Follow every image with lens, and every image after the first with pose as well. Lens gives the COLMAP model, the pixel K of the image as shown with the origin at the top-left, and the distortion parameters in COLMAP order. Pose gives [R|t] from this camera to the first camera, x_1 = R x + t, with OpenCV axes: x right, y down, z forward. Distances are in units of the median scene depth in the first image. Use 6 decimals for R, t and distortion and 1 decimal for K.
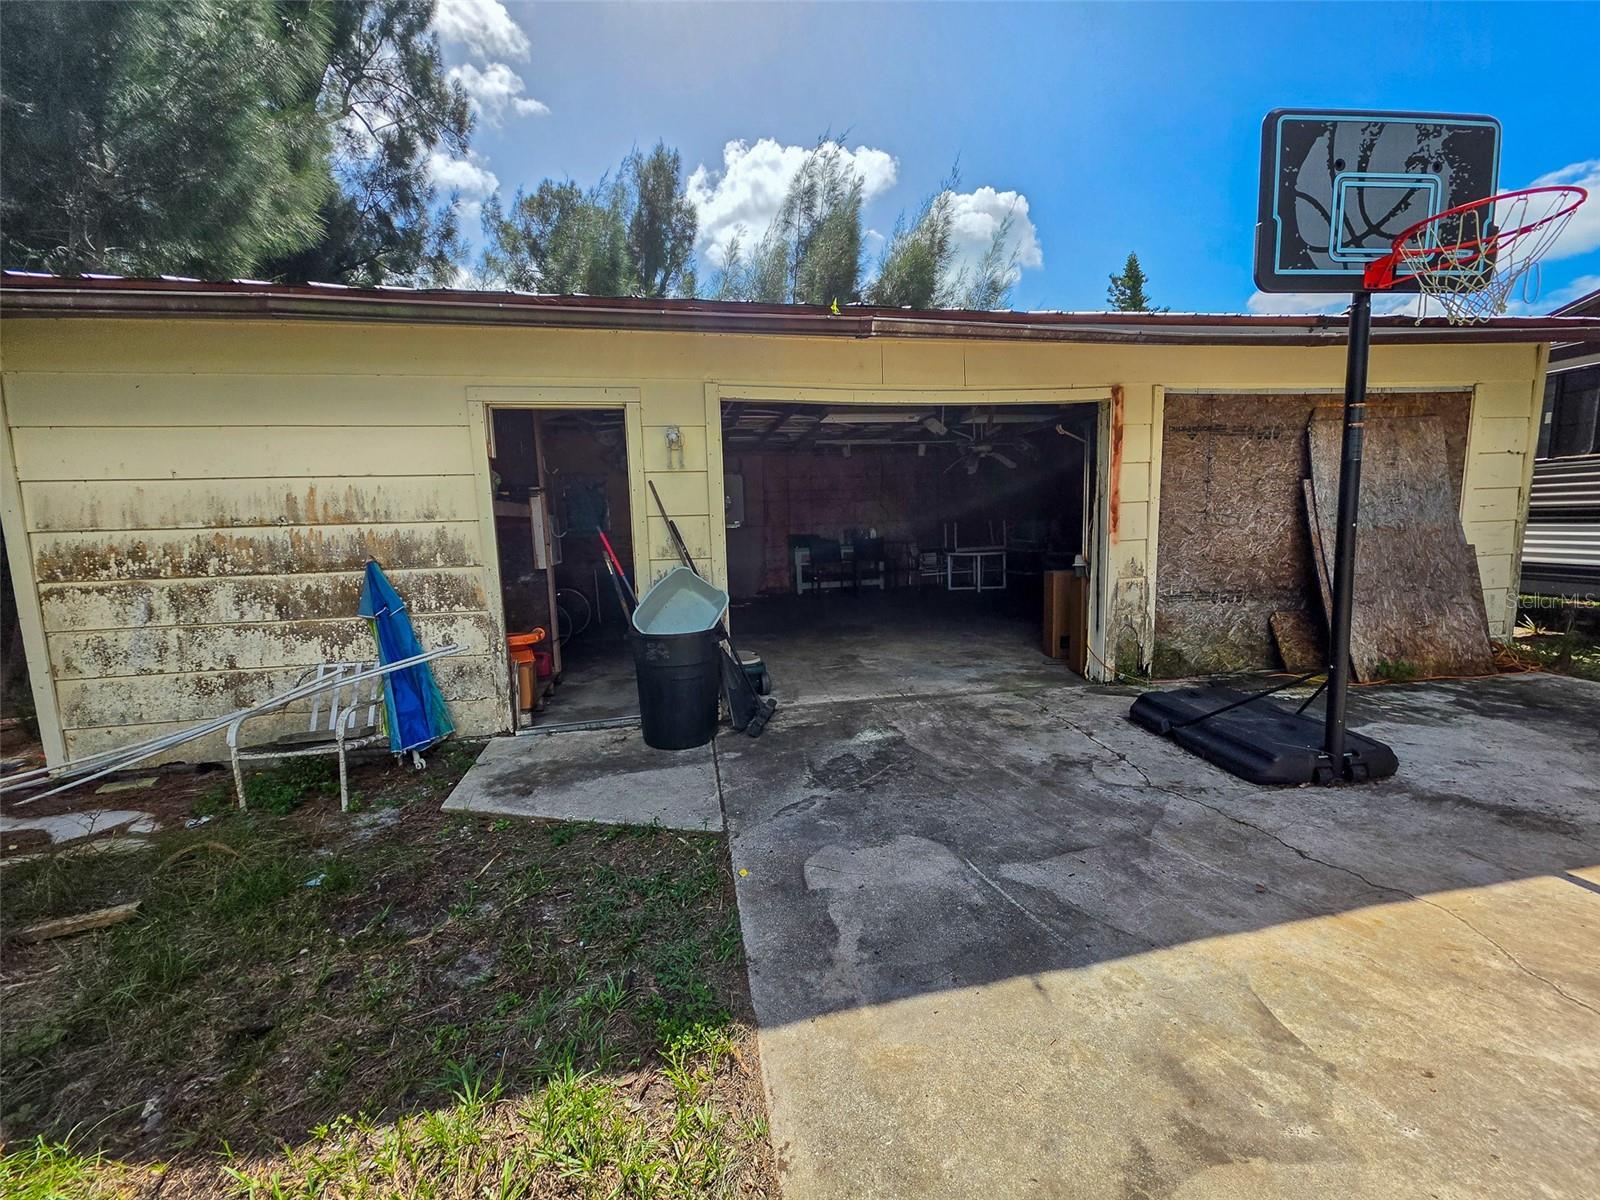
lens RADIAL K [[637.6, 0, 800.0], [0, 637.6, 600.0], [0, 0, 1]] dist [-0.000952, 0.000000]
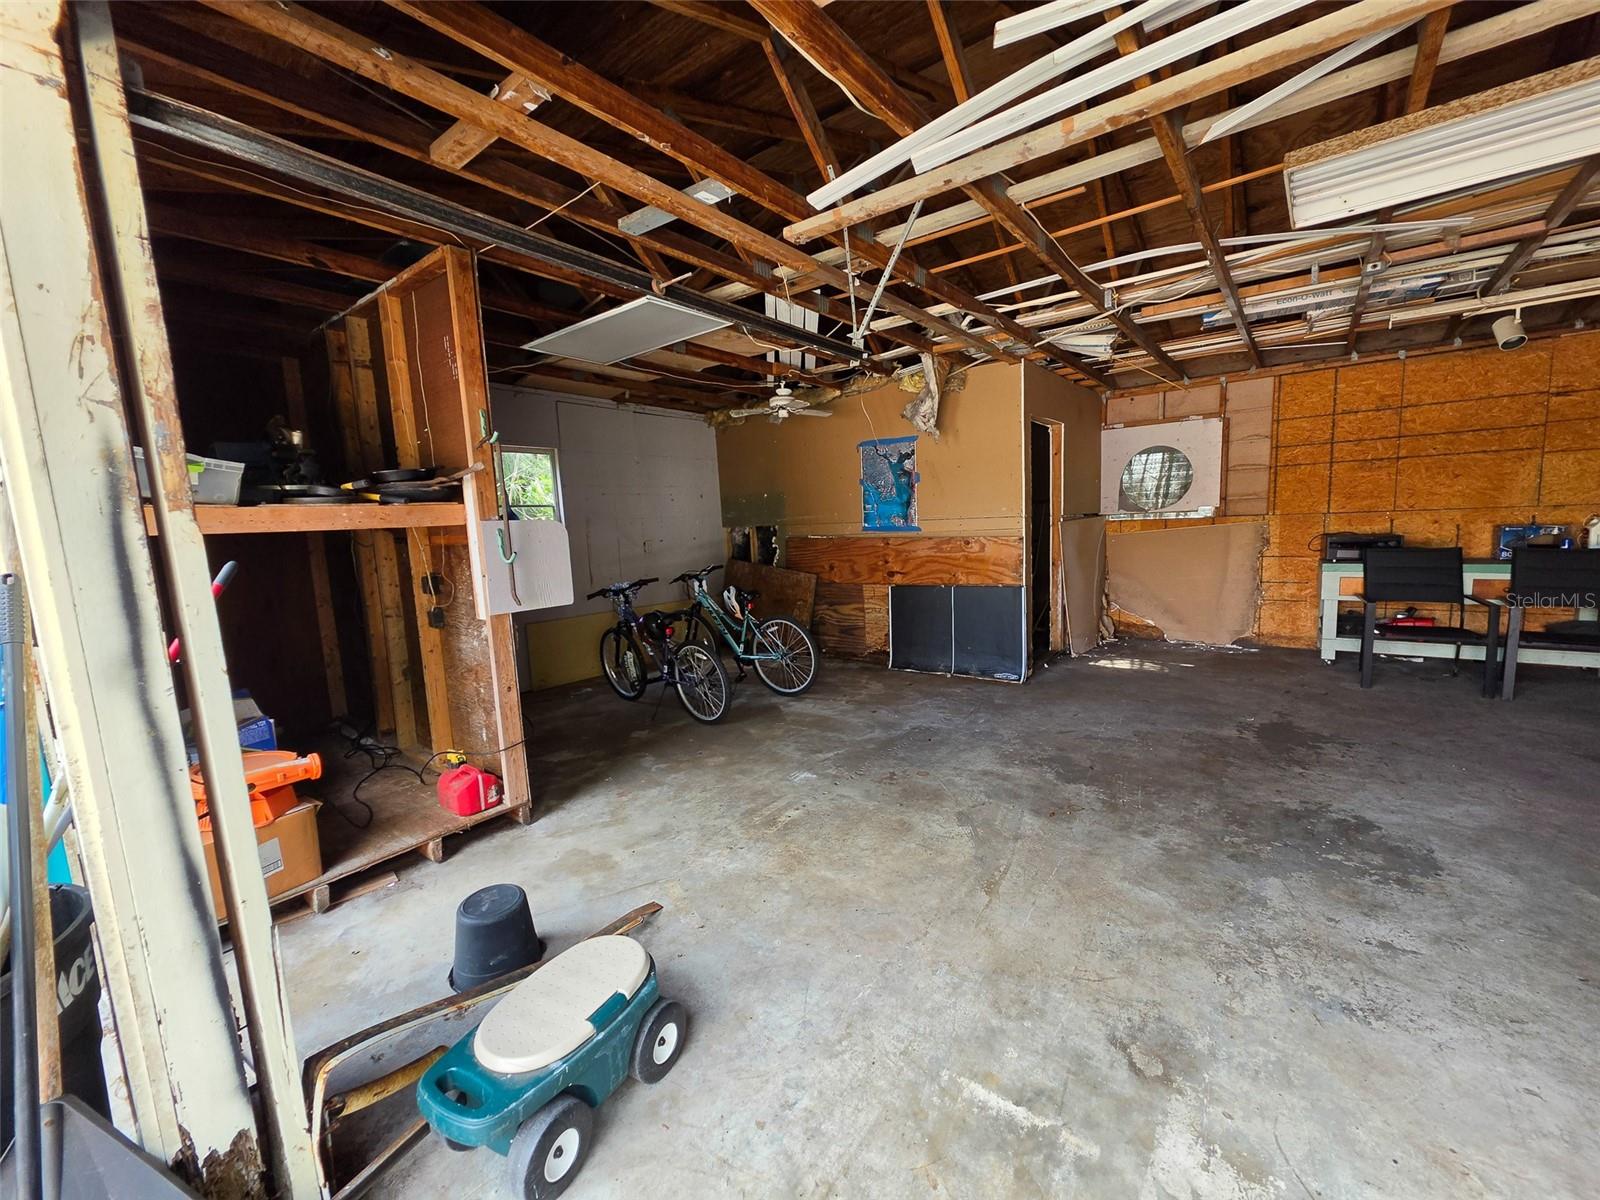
lens RADIAL K [[637.6, 0, 800.0], [0, 637.6, 600.0], [0, 0, 1]] dist [-0.000952, 0.000000]
pose [[0.667358, 0.098540, -0.738189, 0.083947], [-0.072646, 0.995094, 0.067158, -0.056884], [0.741186, 0.008808, 0.671242, 0.391630]]
